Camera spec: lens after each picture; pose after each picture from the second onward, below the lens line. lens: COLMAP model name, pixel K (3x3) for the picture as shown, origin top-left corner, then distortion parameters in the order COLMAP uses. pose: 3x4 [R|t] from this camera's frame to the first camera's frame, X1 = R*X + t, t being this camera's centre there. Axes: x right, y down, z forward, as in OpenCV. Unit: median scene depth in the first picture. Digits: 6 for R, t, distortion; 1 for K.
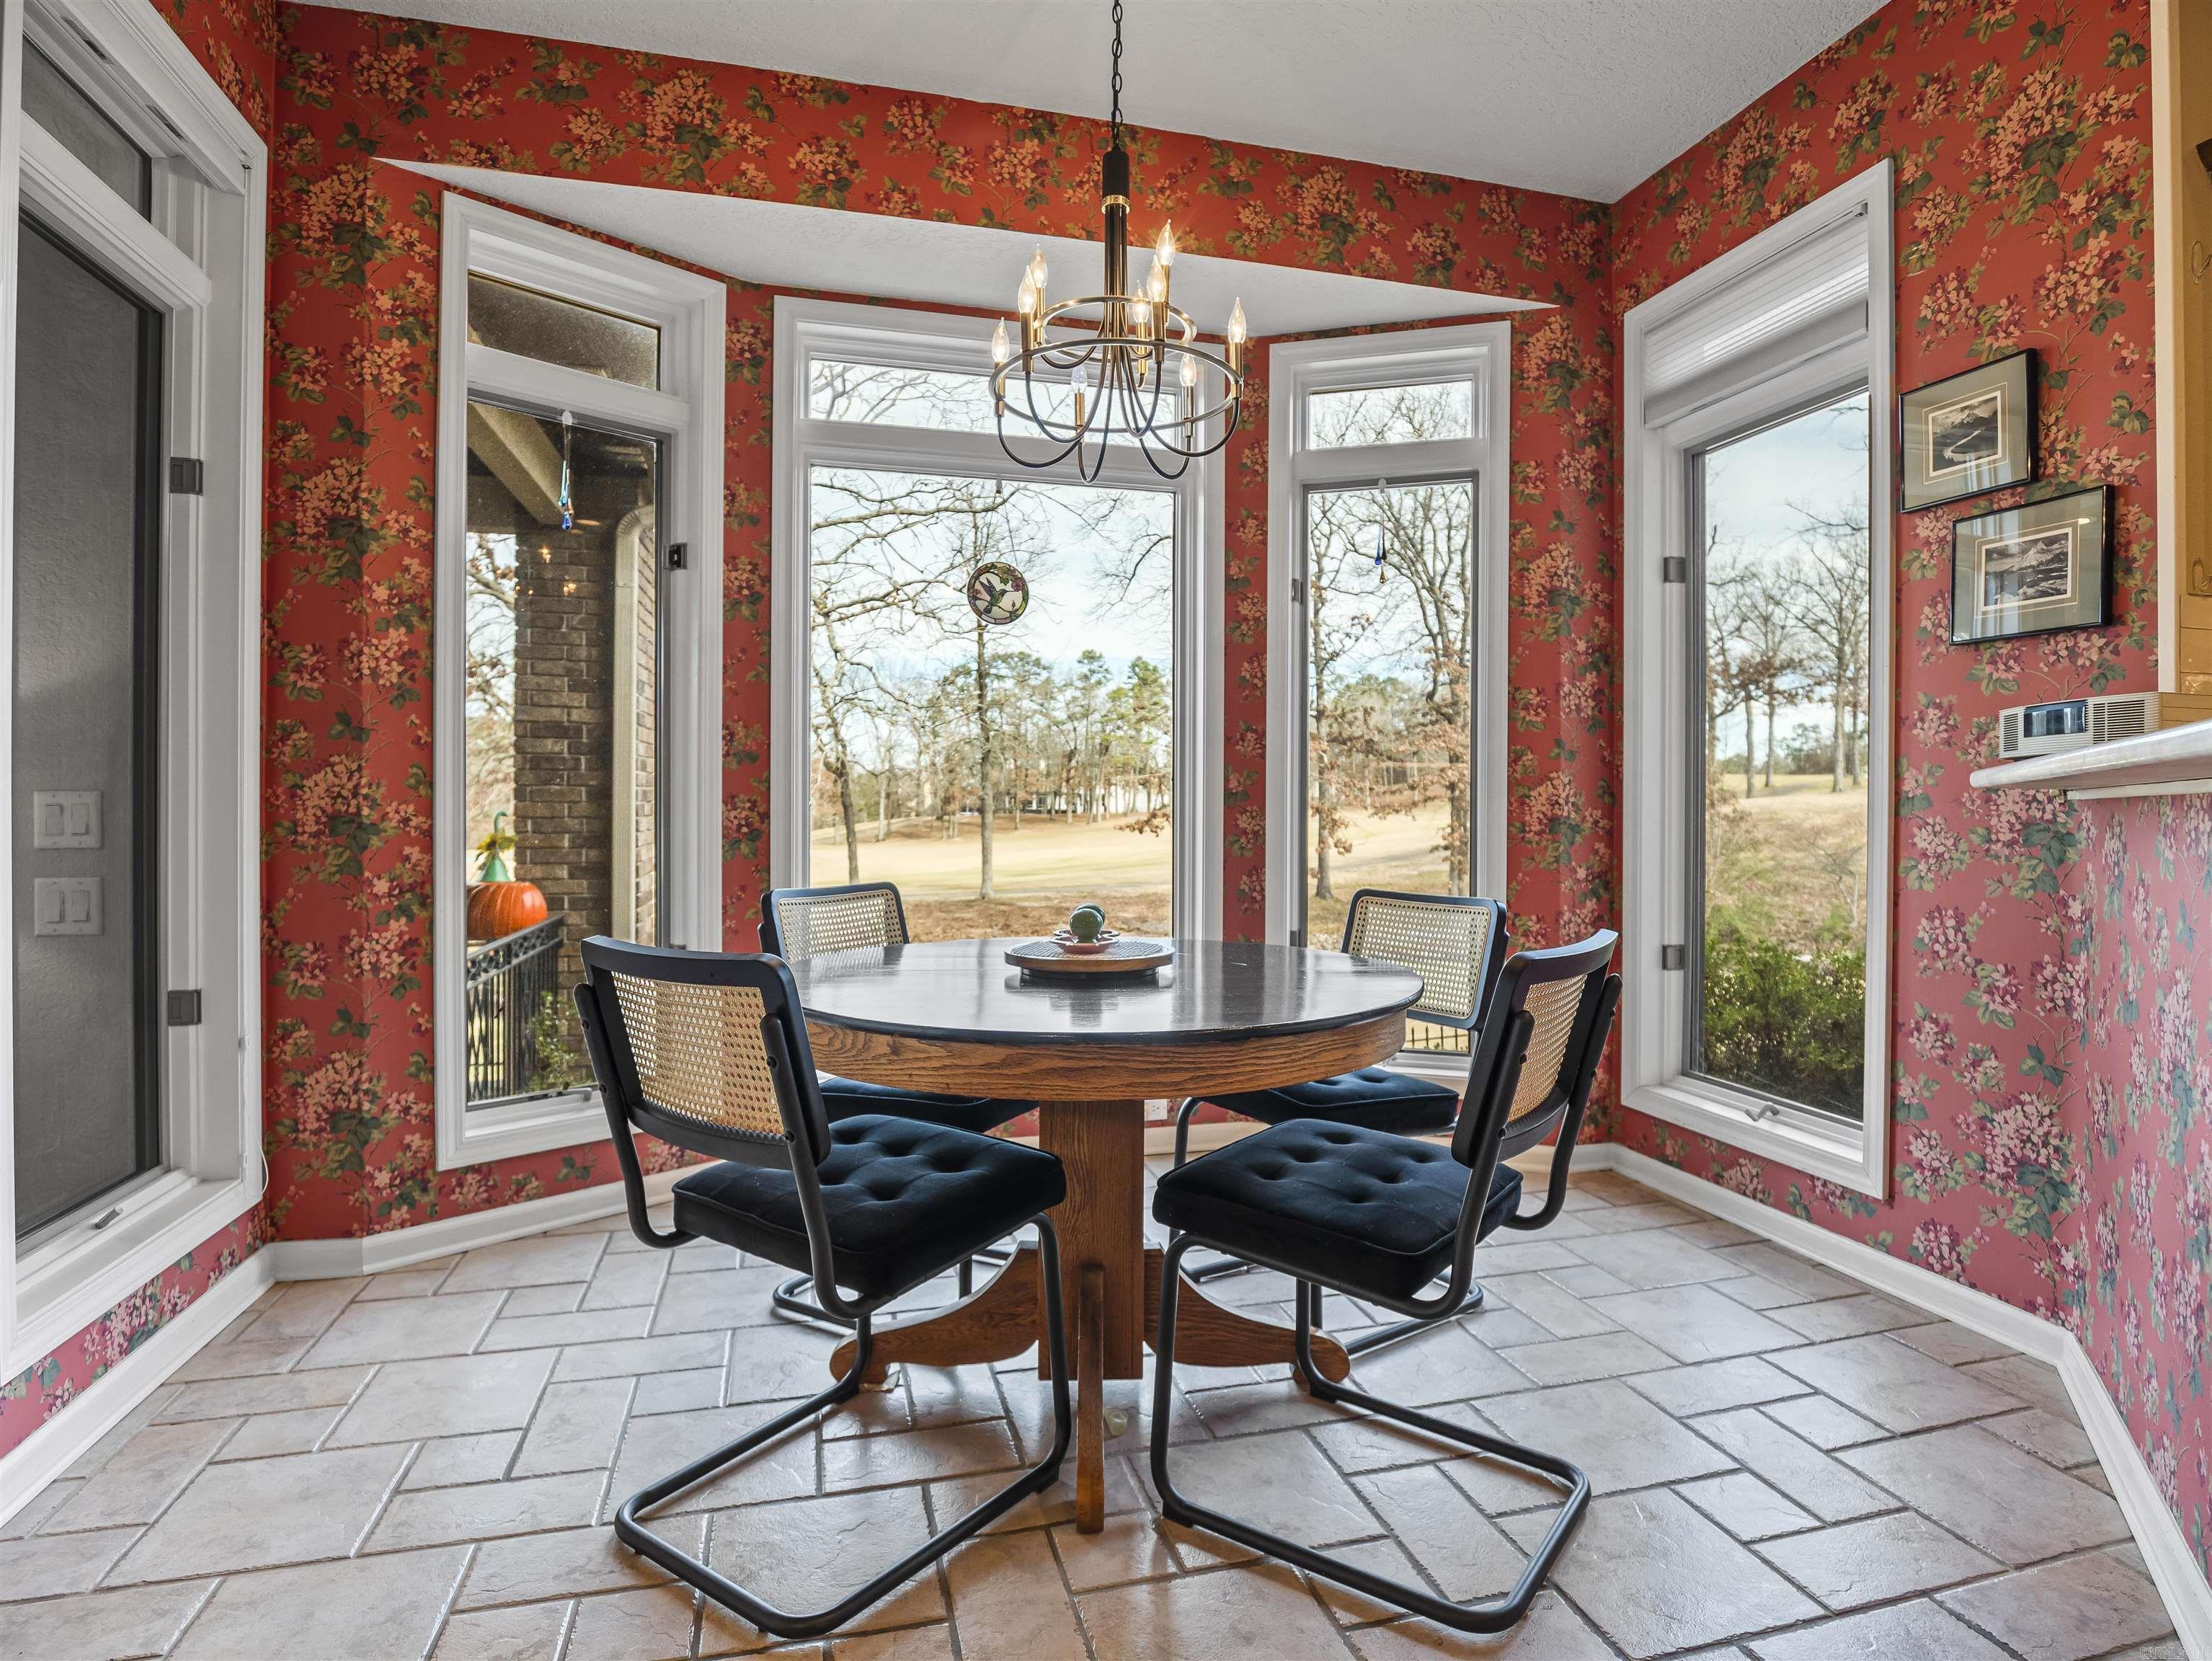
lens RADIAL K [[1162.8, 0, 1116.5], [0, 1162.8, 844.7], [0, 0, 1]] dist [-0.028685, -0.001228]
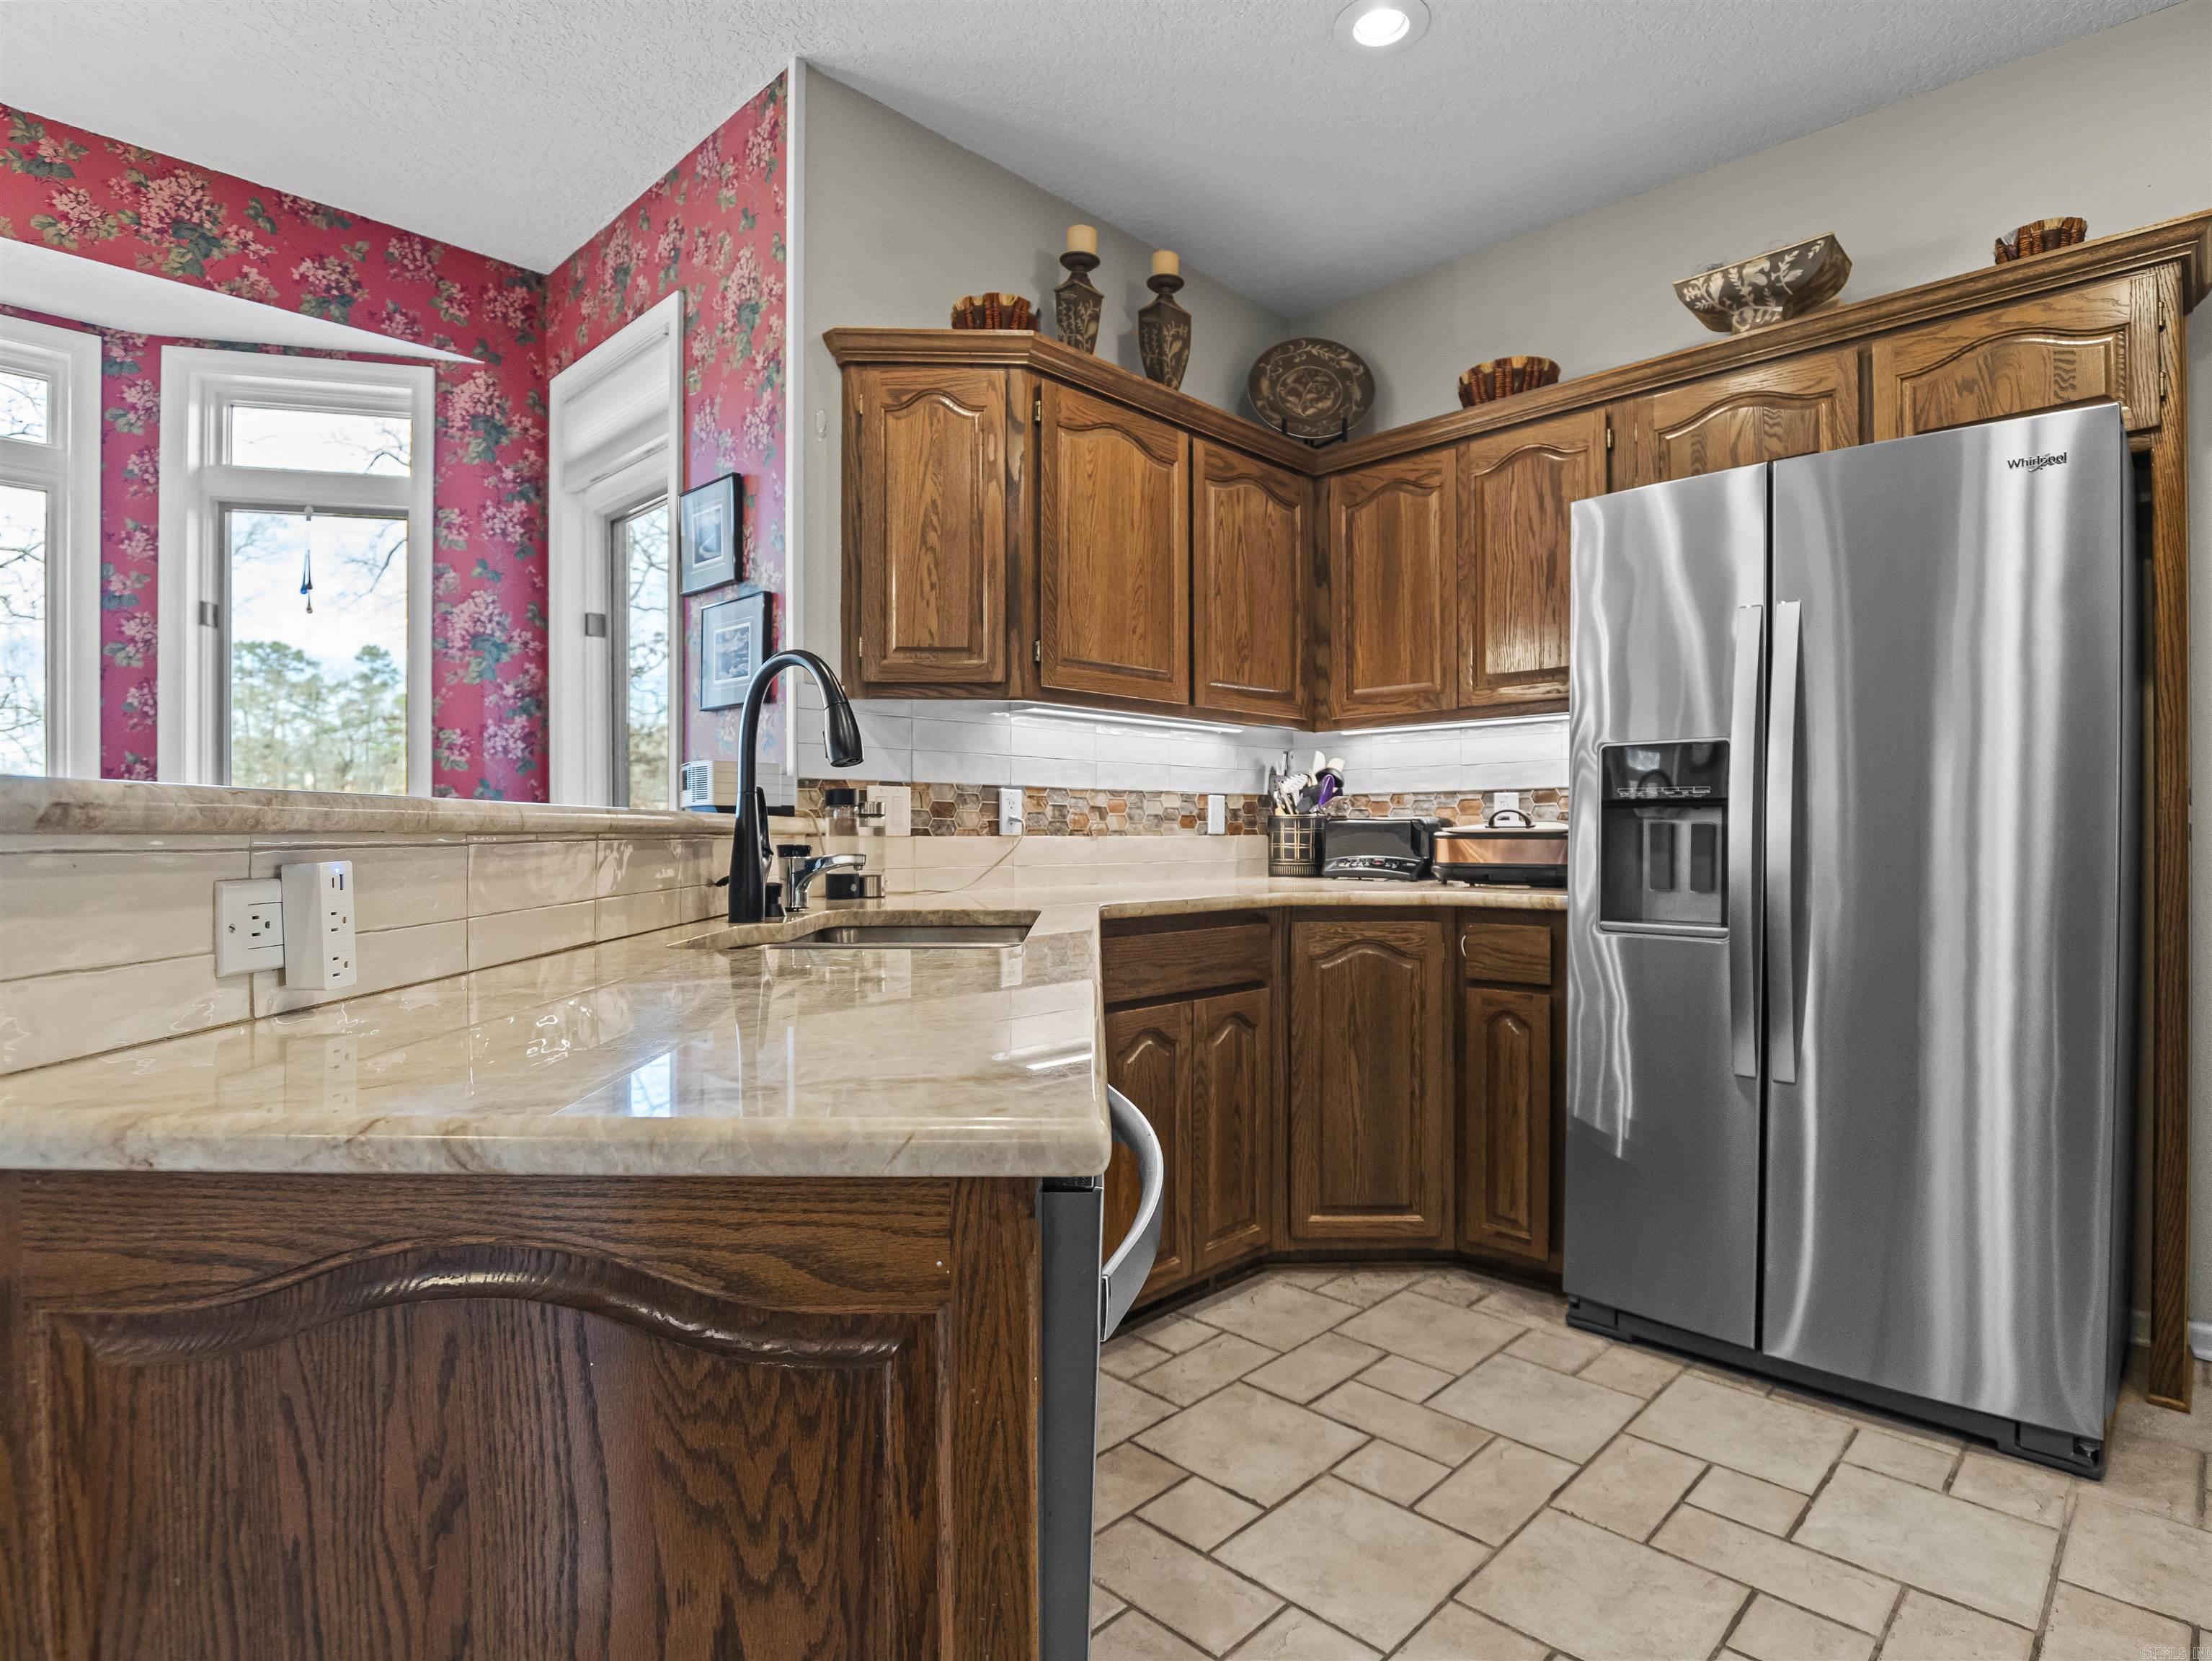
lens RADIAL K [[1168.4, 0, 1126.5], [0, 1168.4, 859.8], [0, 0, 1]] dist [-0.028658, 0.002579]
pose [[0.853445, -0.015031, 0.520967, 0.335754], [0.018366, 0.999831, -0.001239, -0.006718], [-0.520860, 0.010626, 0.853576, -0.190182]]
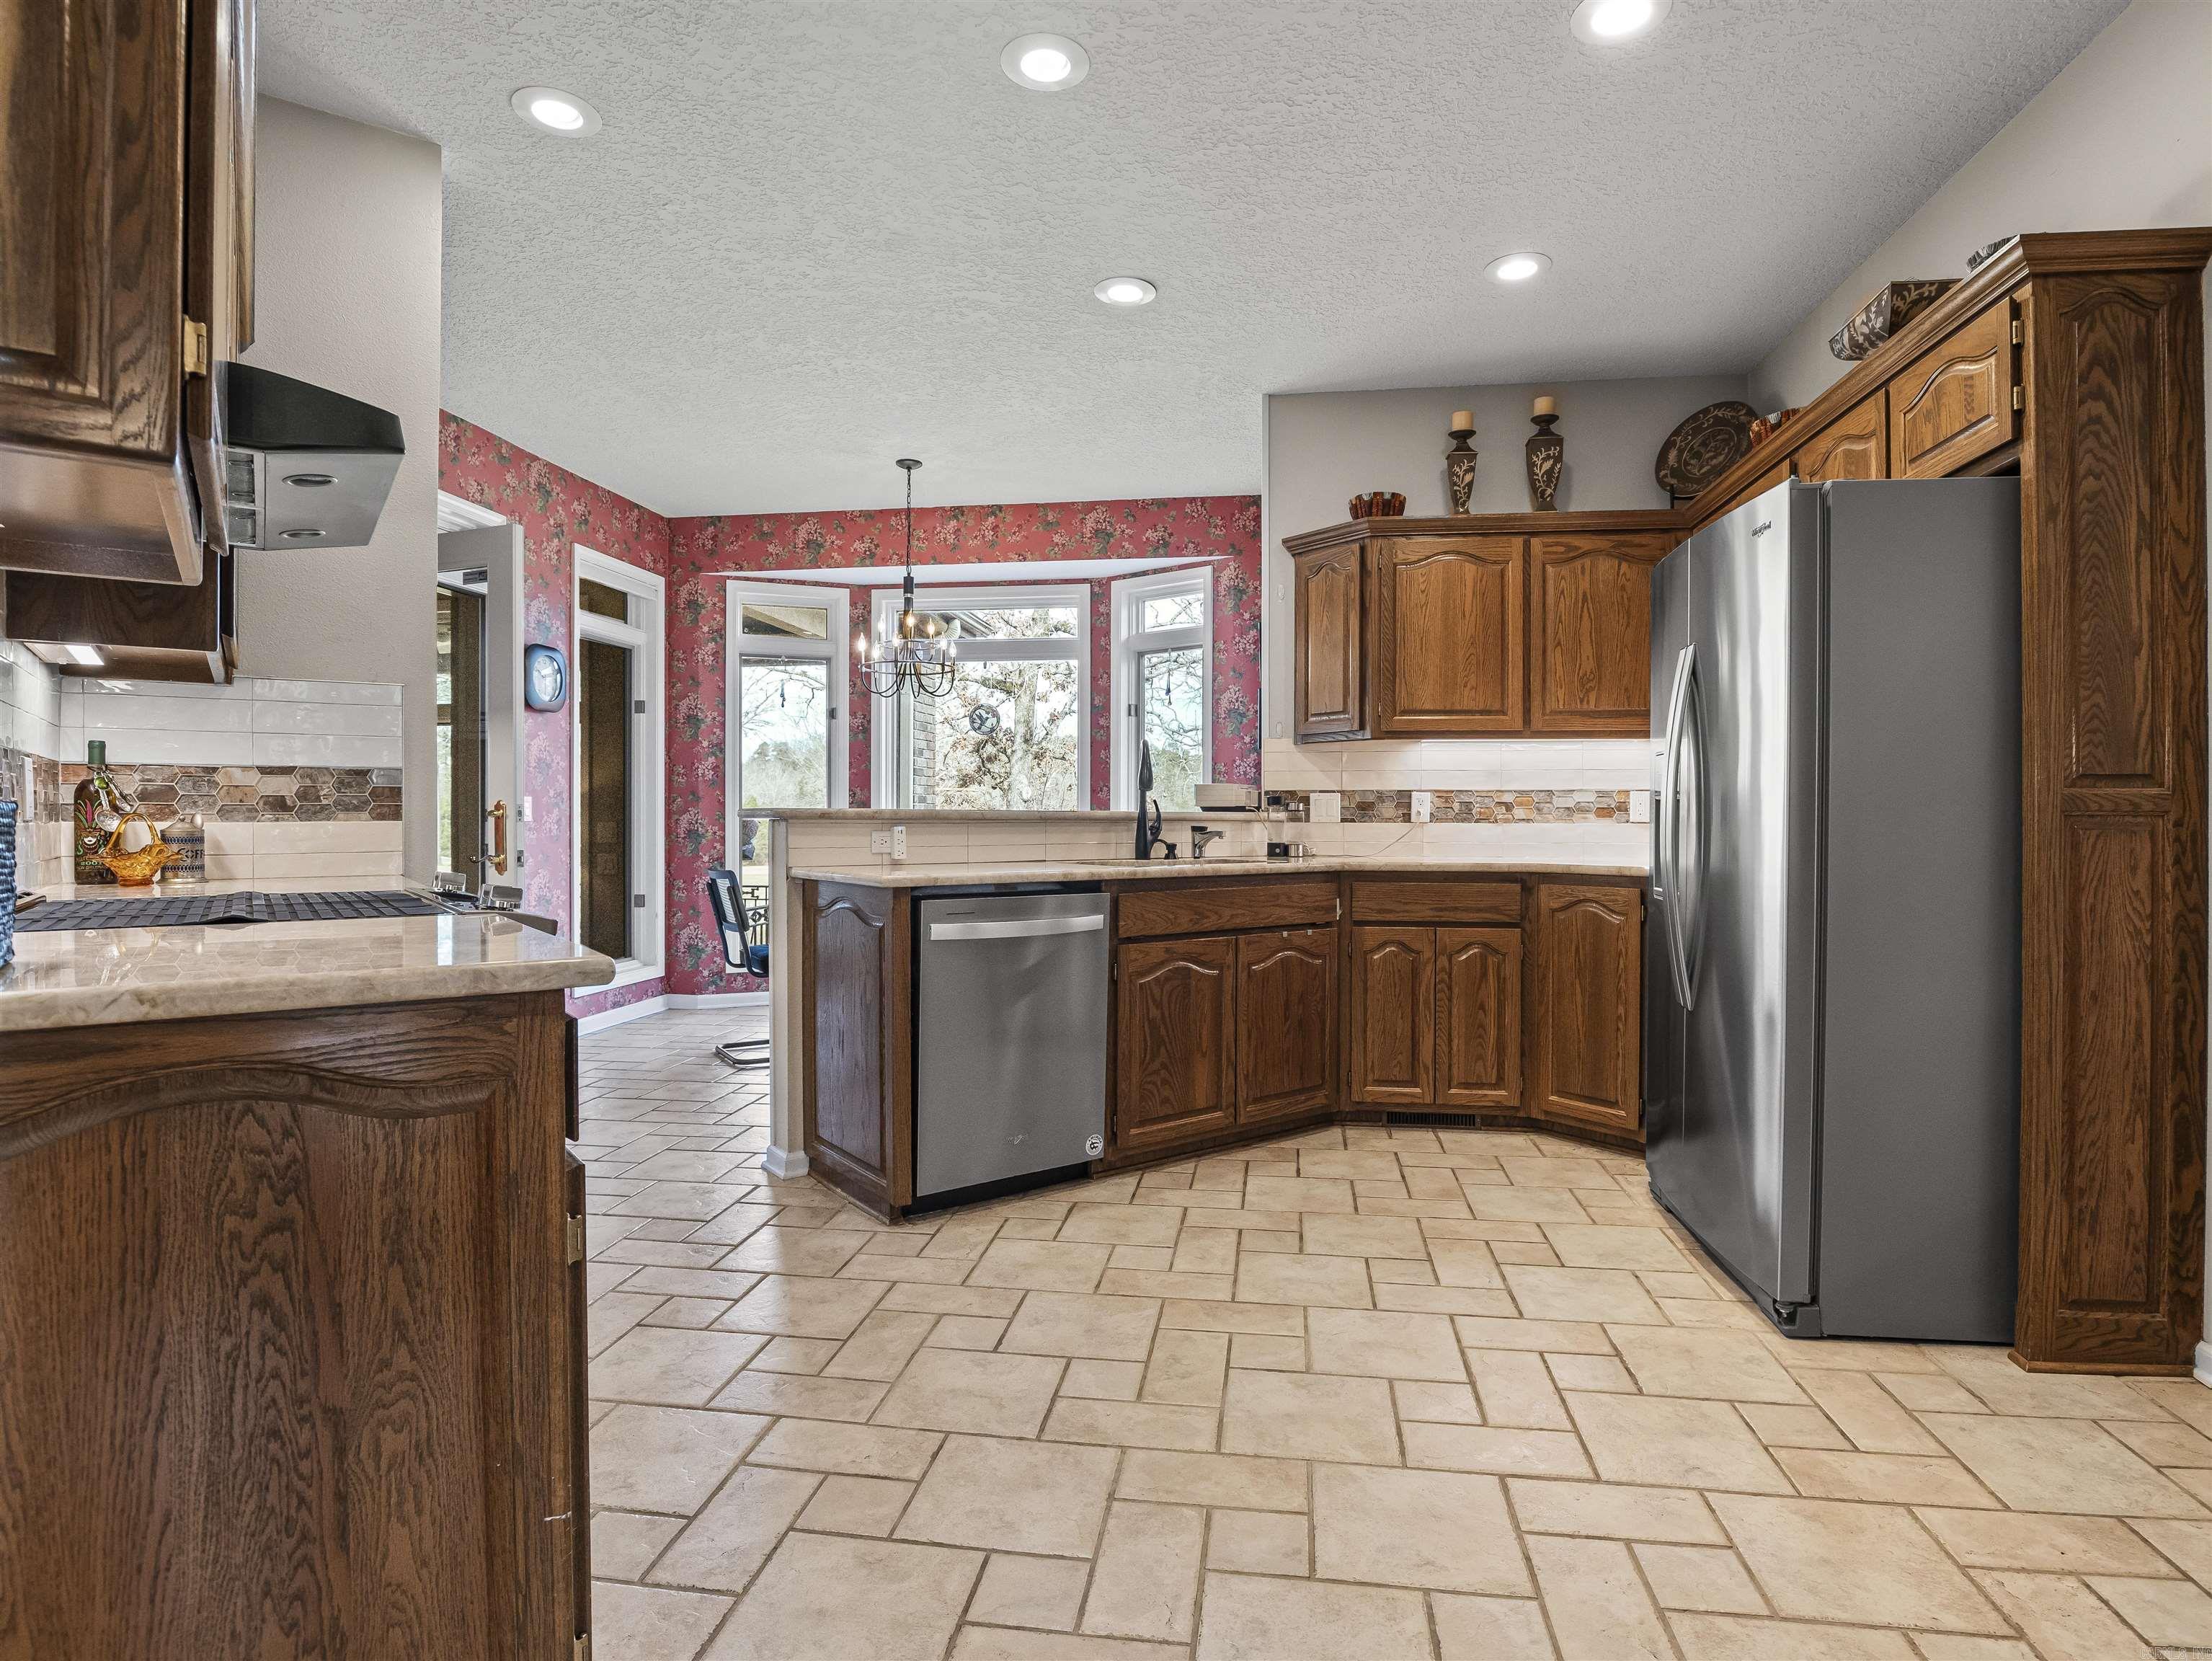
lens RADIAL K [[1159.6, 0, 1108.5], [0, 1159.6, 876.2], [0, 0, 1]] dist [-0.025323, -0.000009]
pose [[0.919106, 0.017331, -0.393630, 0.956336], [-0.011698, 0.999792, 0.016708, 0.017952], [0.393838, -0.010751, 0.919117, -0.807526]]
